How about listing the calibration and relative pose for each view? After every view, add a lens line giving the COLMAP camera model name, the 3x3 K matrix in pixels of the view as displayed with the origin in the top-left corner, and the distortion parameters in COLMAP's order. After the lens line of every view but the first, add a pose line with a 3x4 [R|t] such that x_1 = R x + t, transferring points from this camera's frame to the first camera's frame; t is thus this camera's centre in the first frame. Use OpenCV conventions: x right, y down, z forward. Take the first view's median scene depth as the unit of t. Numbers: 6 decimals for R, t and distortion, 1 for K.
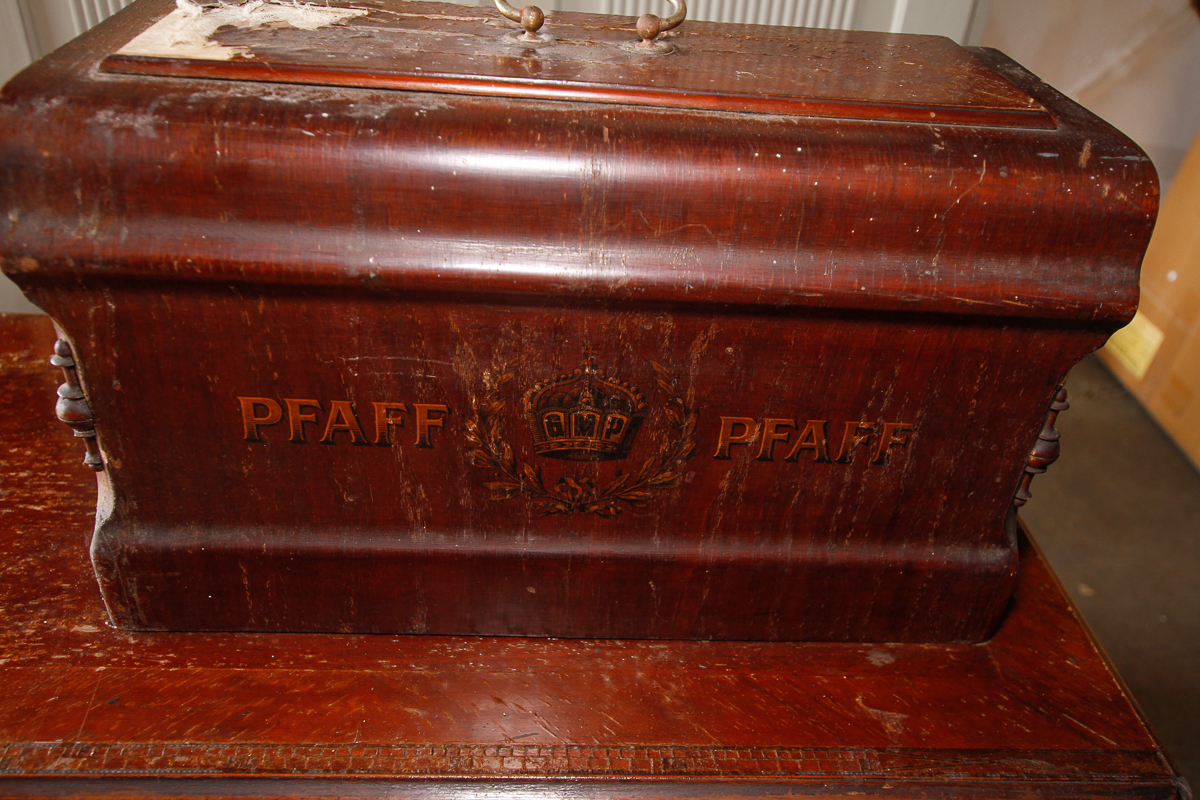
lens RADIAL K [[991.5, 0, 597.8], [0, 991.5, 398.5], [0, 0, 1]] dist [-0.002134, 0.019885]
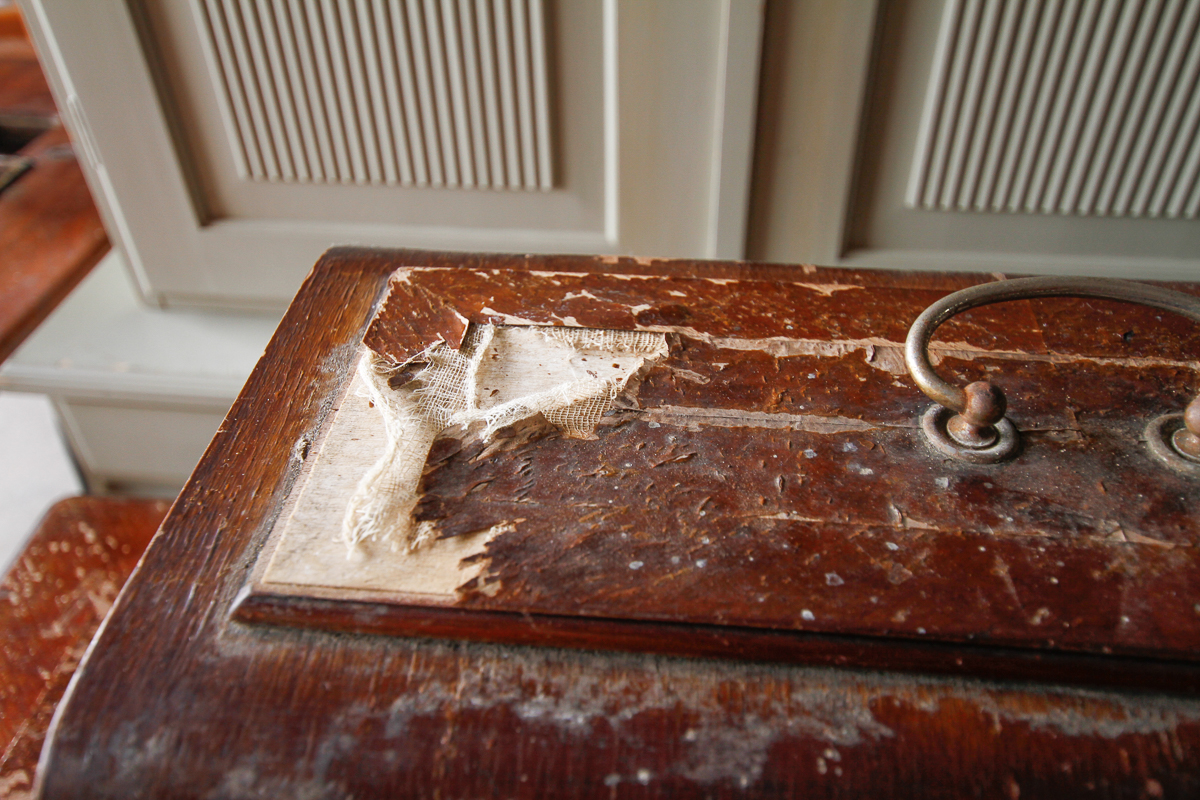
lens RADIAL K [[991.5, 0, 600.6], [0, 991.5, 401.5], [0, 0, 1]] dist [-0.002134, 0.019885]
pose [[0.986270, 0.027790, -0.162783, -0.214363], [-0.007734, 0.992430, 0.122567, -0.525051], [0.164957, -0.119625, 0.979019, 0.511049]]
